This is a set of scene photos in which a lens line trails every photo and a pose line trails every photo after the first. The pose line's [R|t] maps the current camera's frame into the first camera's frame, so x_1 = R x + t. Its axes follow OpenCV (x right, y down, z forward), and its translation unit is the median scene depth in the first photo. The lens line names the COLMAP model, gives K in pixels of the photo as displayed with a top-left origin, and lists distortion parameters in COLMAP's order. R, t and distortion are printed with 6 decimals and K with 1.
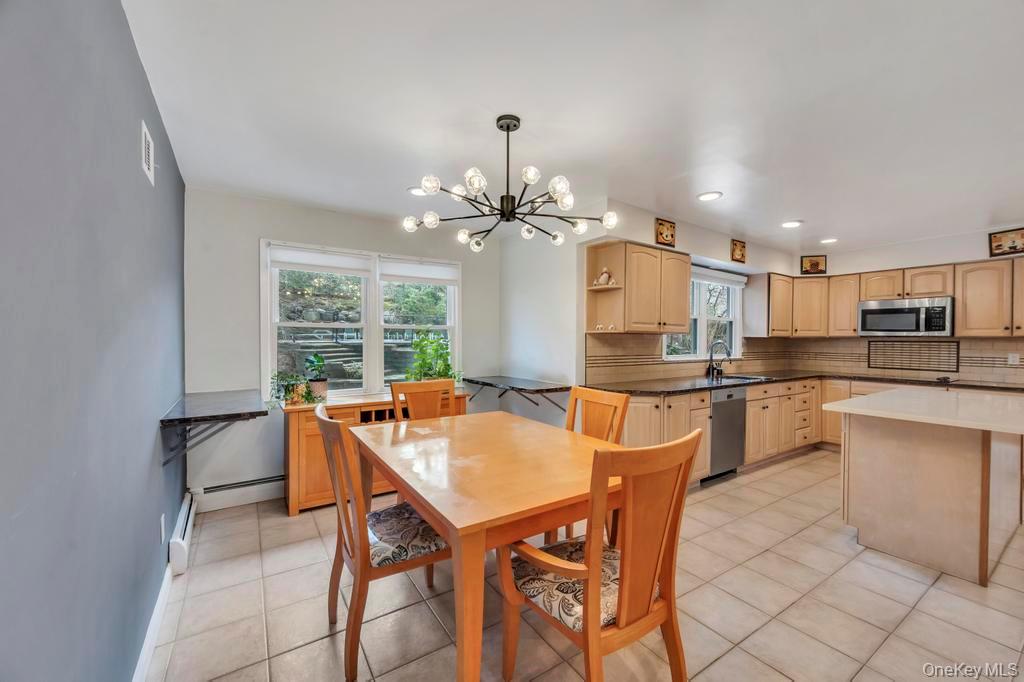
lens RADIAL K [[436.3, 0, 479.7], [0, 436.3, 343.9], [0, 0, 1]] dist [-0.000452, -0.000160]
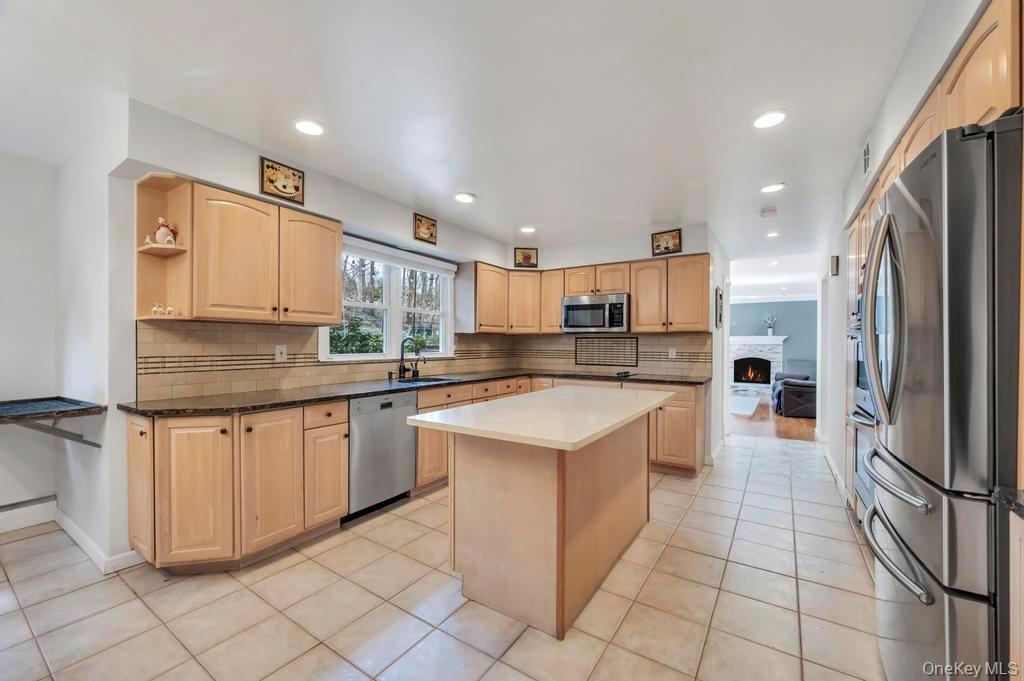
lens RADIAL K [[436.3, 0, 507.8], [0, 436.3, 346.4], [0, 0, 1]] dist [-0.000452, -0.000160]
pose [[0.914173, -0.006497, 0.405272, 0.426208], [0.007159, 0.999974, -0.000117, 0.015442], [-0.405261, 0.003008, 0.914196, 0.180975]]
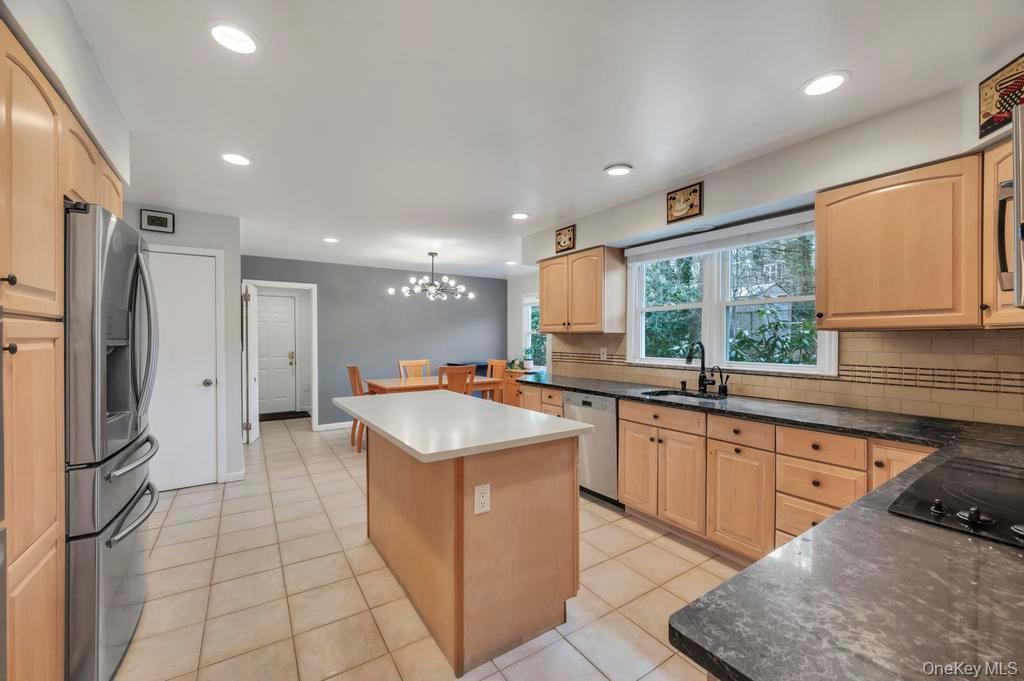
lens RADIAL K [[436.3, 0, 516.4], [0, 436.3, 338.4], [0, 0, 1]] dist [-0.000452, -0.000160]
pose [[-0.032743, -0.006508, -0.999443, 1.357380], [-0.005979, 0.999962, -0.006315, -0.003110], [0.999446, 0.005769, -0.032781, 0.829867]]
